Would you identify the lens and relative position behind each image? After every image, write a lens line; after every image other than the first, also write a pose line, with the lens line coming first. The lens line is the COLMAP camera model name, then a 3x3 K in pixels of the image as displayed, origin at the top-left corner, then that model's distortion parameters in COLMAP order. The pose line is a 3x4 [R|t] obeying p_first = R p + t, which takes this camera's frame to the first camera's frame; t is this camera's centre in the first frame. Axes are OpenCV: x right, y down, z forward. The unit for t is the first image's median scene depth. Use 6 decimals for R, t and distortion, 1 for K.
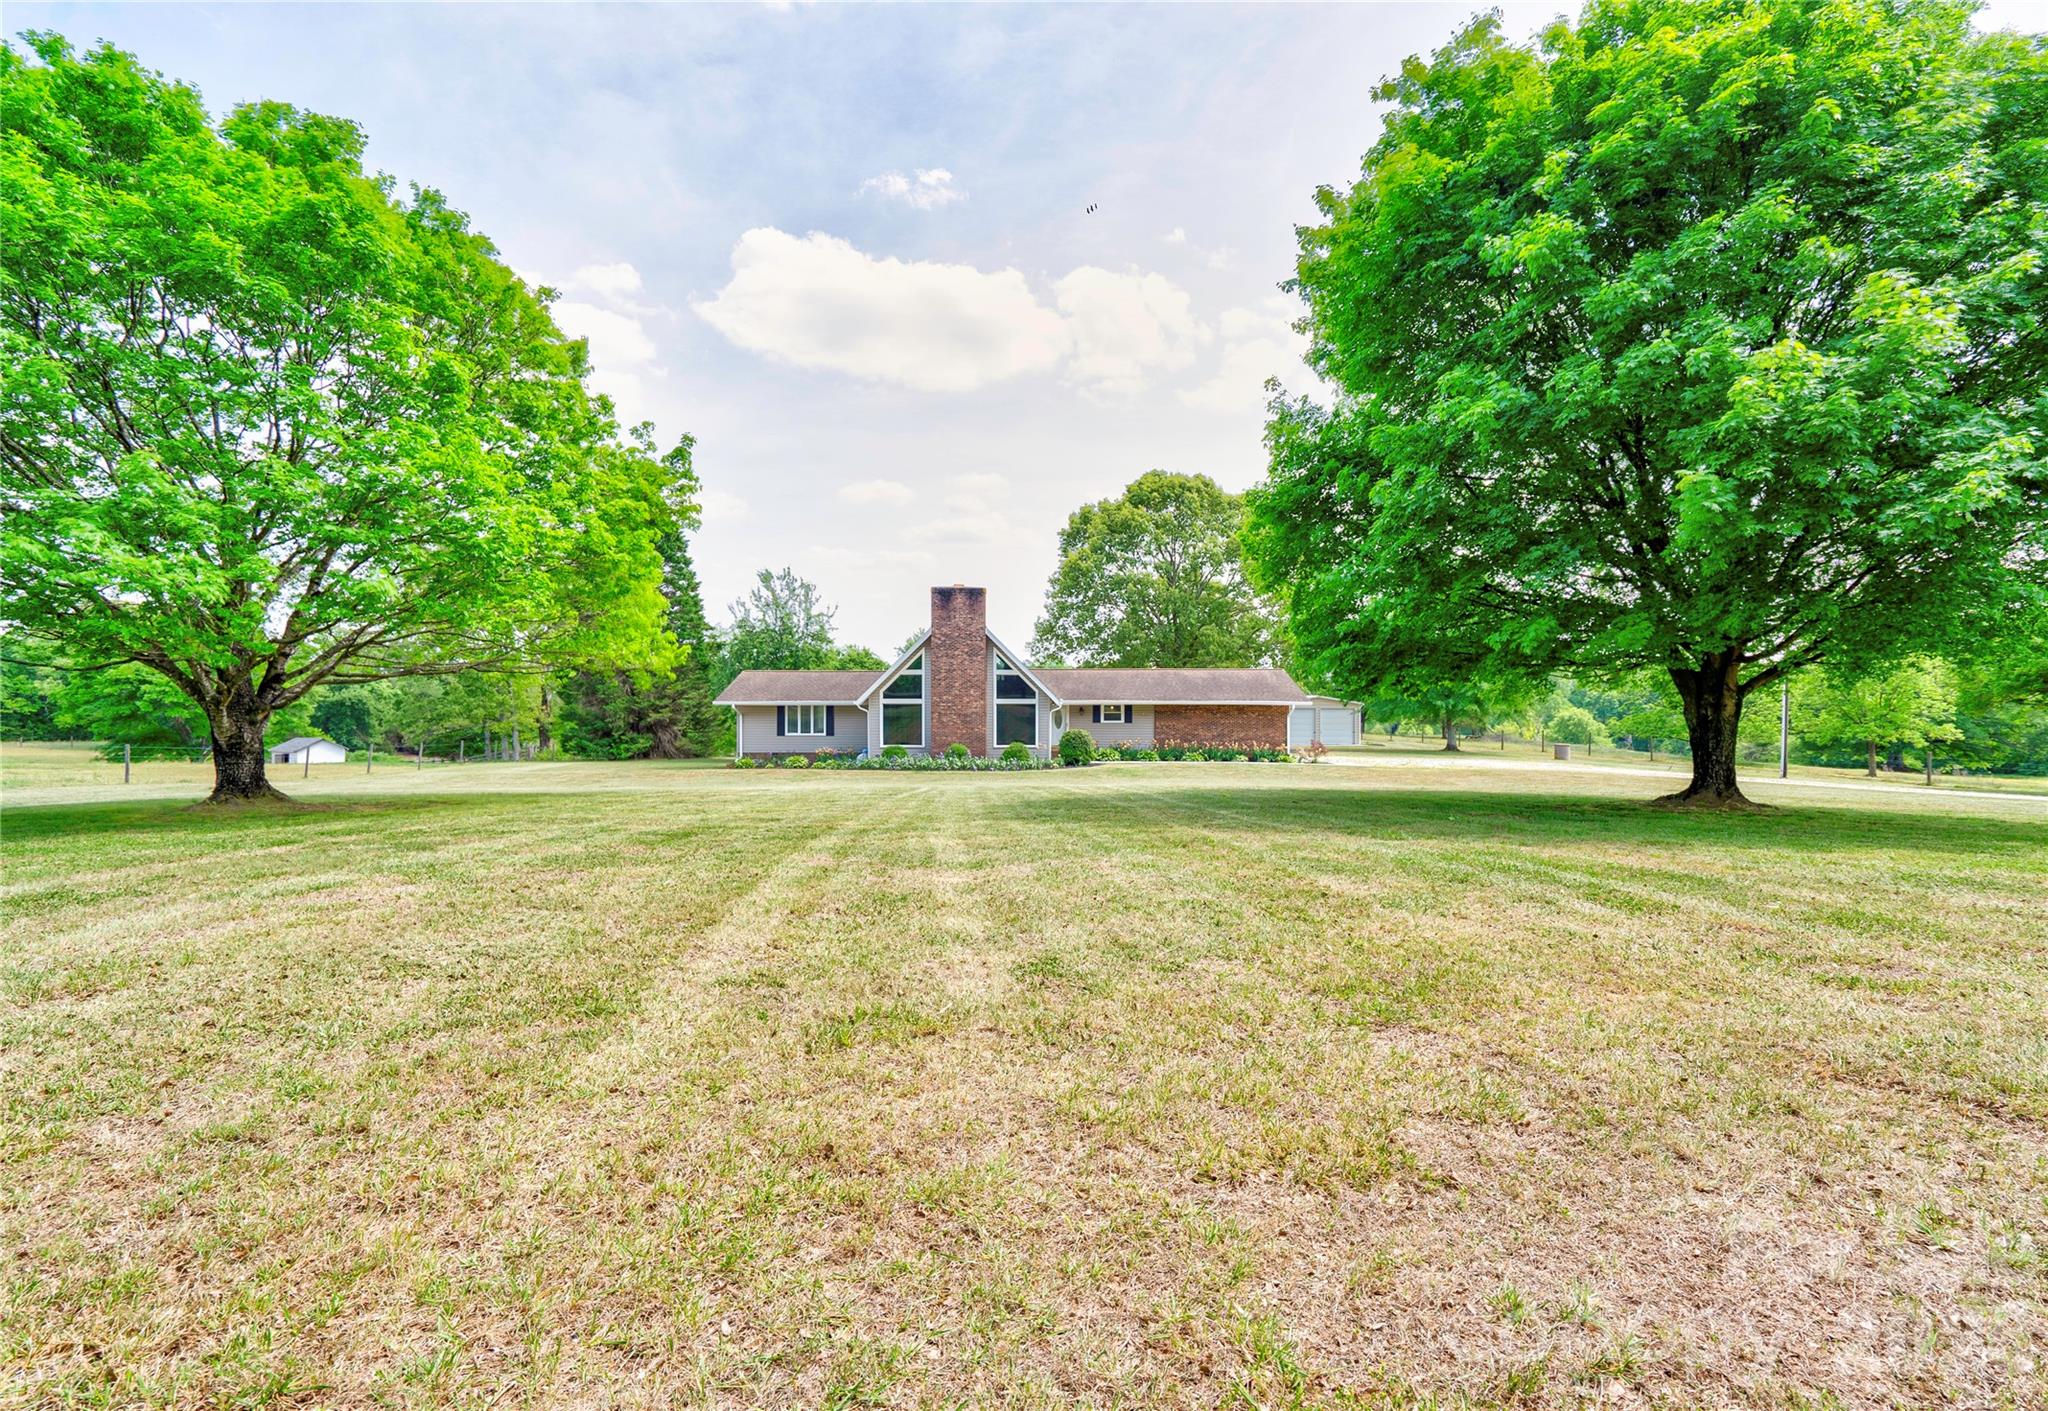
lens RADIAL K [[992.6, 0, 1085.0], [0, 992.6, 710.2], [0, 0, 1]] dist [-0.000137, -0.000006]
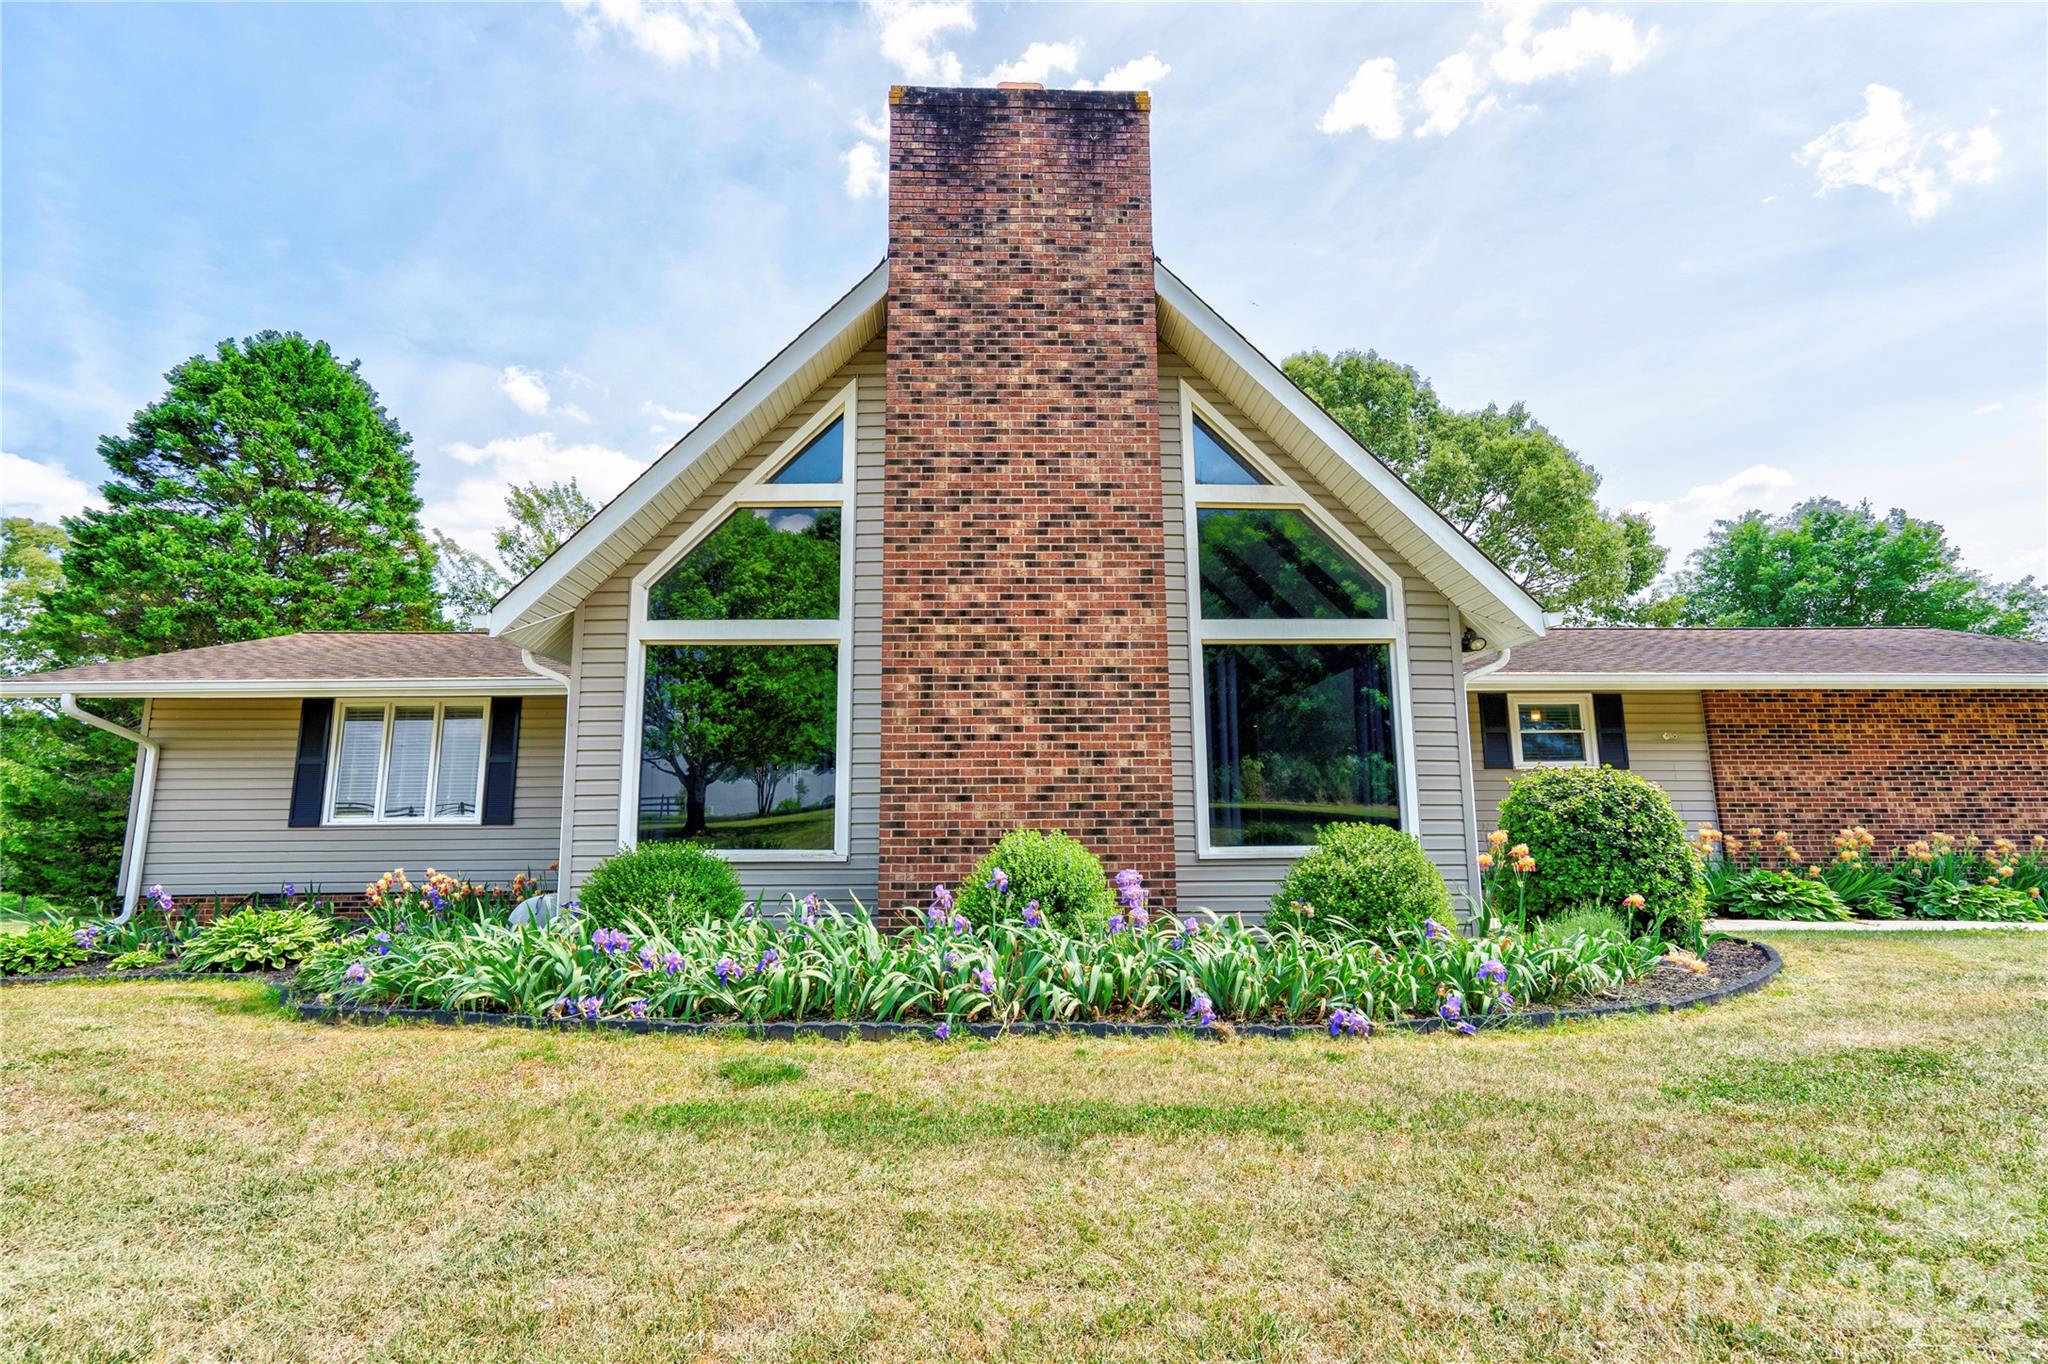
lens RADIAL K [[953.2, 0, 1024.0], [0, 953.2, 682.0], [0, 0, 1]] dist [-0.005191, 0.011405]
pose [[0.999863, -0.011525, -0.011842, -0.117360], [0.009390, 0.985955, -0.166744, 0.032366], [0.013598, 0.166610, 0.985929, 0.766533]]
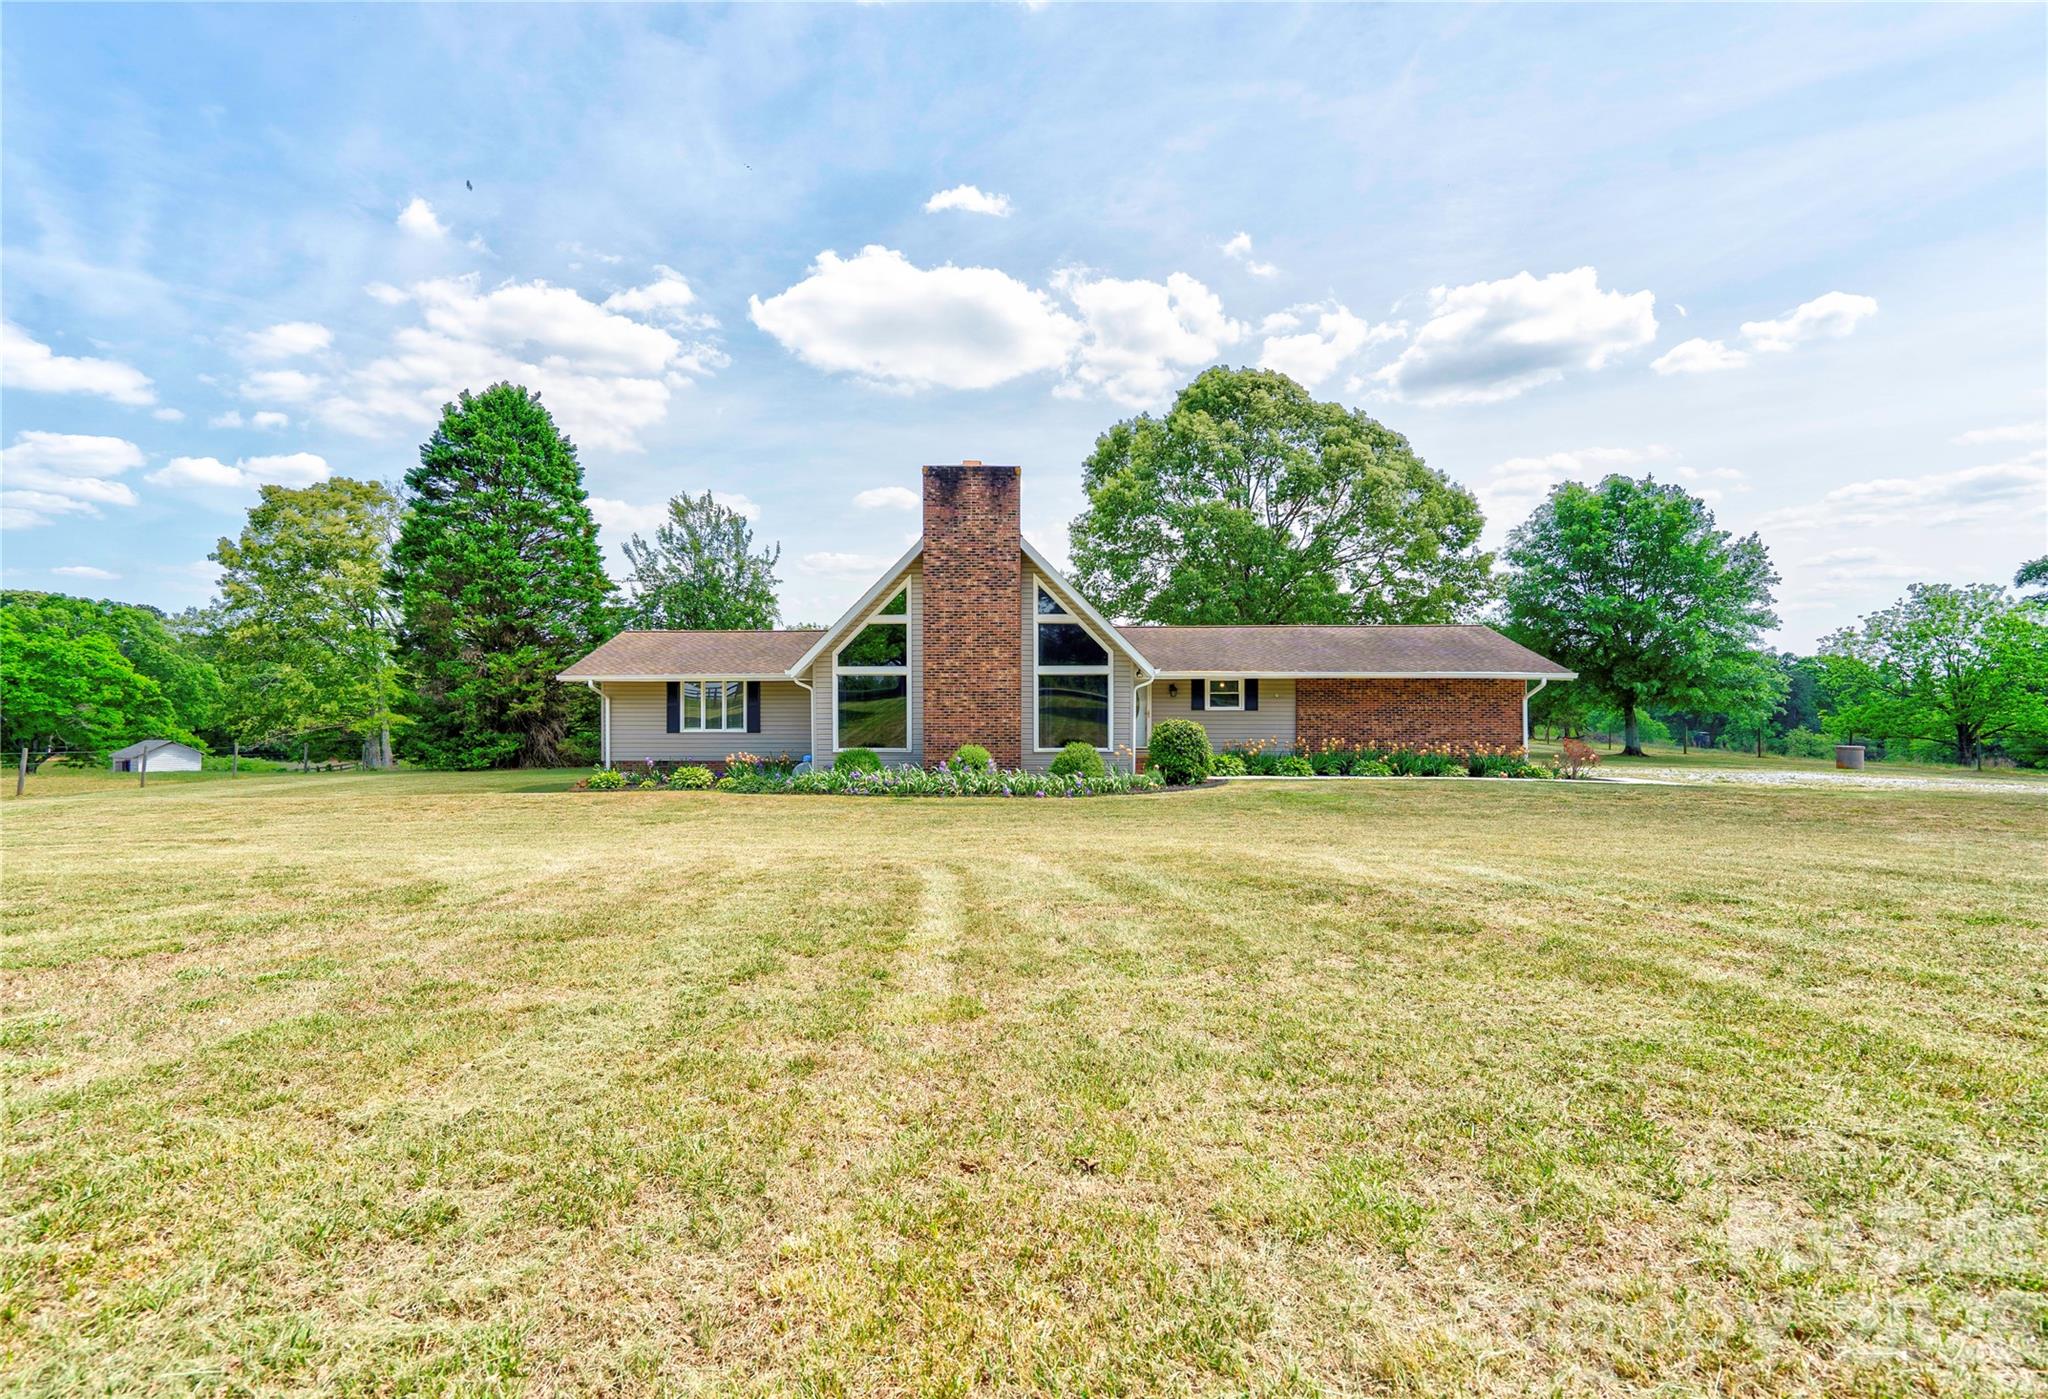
lens RADIAL K [[980.7, 0, 1024.0], [0, 980.7, 699.5], [0, 0, 1]] dist [-0.001072, -0.000093]
pose [[0.999478, -0.002998, -0.032157, -0.075253], [0.002551, 0.999900, -0.013945, 0.014653], [0.032196, 0.013856, 0.999386, 0.420685]]
